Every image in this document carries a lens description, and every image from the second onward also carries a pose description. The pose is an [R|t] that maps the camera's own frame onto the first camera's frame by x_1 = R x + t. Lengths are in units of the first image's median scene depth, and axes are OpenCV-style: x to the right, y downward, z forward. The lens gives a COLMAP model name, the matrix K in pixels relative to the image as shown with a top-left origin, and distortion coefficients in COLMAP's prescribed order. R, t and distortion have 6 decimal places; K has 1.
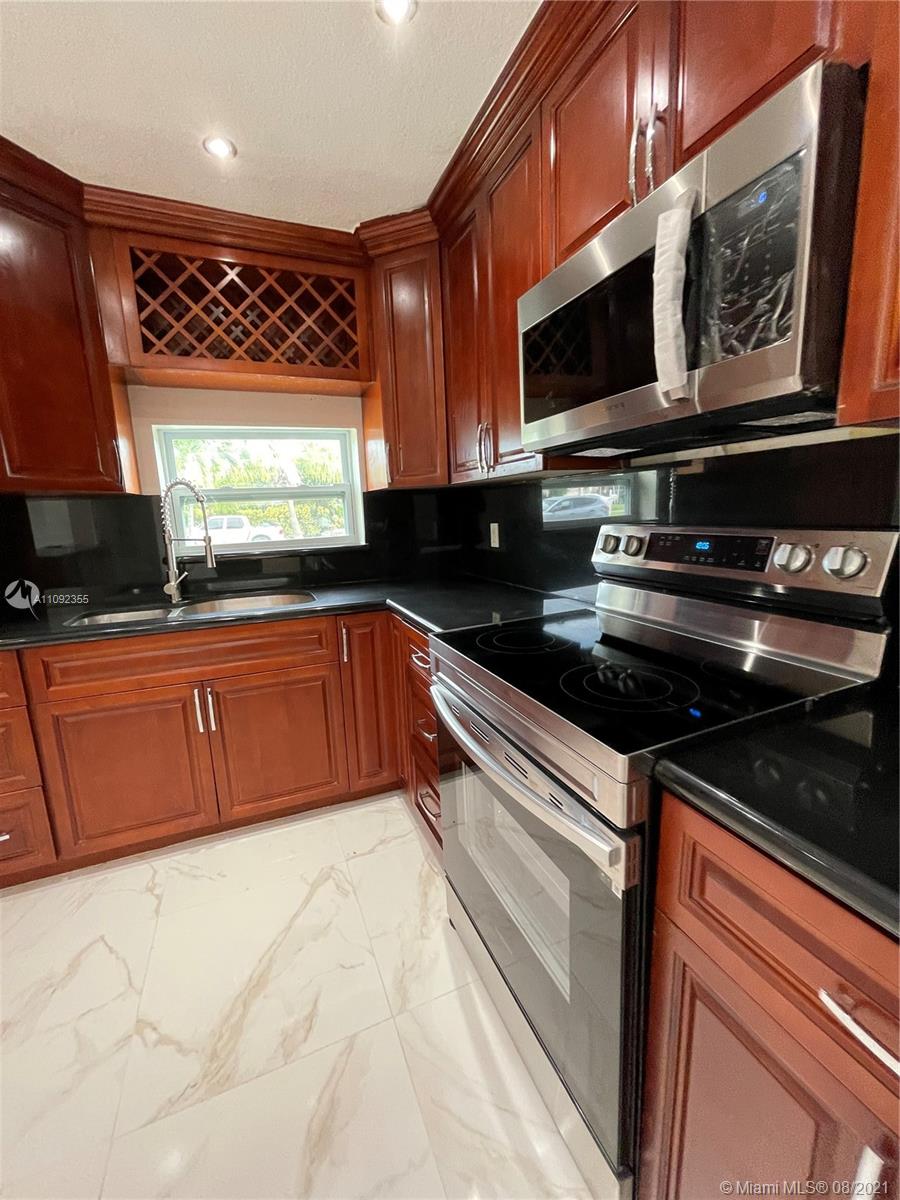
lens RADIAL K [[486.1, 0, 447.5], [0, 486.1, 597.2], [0, 0, 1]] dist [-0.010712, 0.009473]
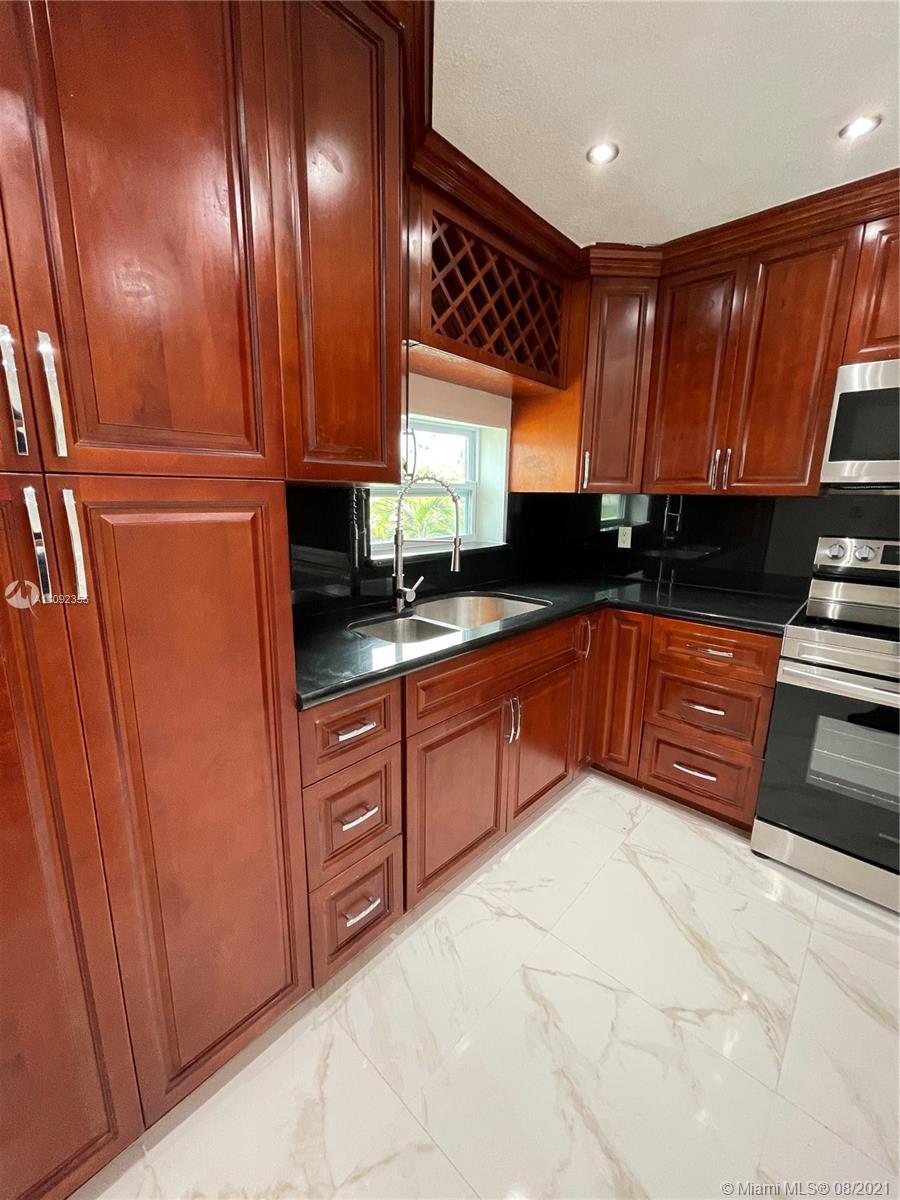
lens RADIAL K [[486.1, 0, 447.3], [0, 486.1, 596.7], [0, 0, 1]] dist [0.000563, 0.000051]
pose [[0.905795, -0.038589, 0.421955, -0.990837], [0.028682, 0.999144, 0.029803, -0.044532], [-0.422744, -0.014893, 0.906127, 0.175354]]
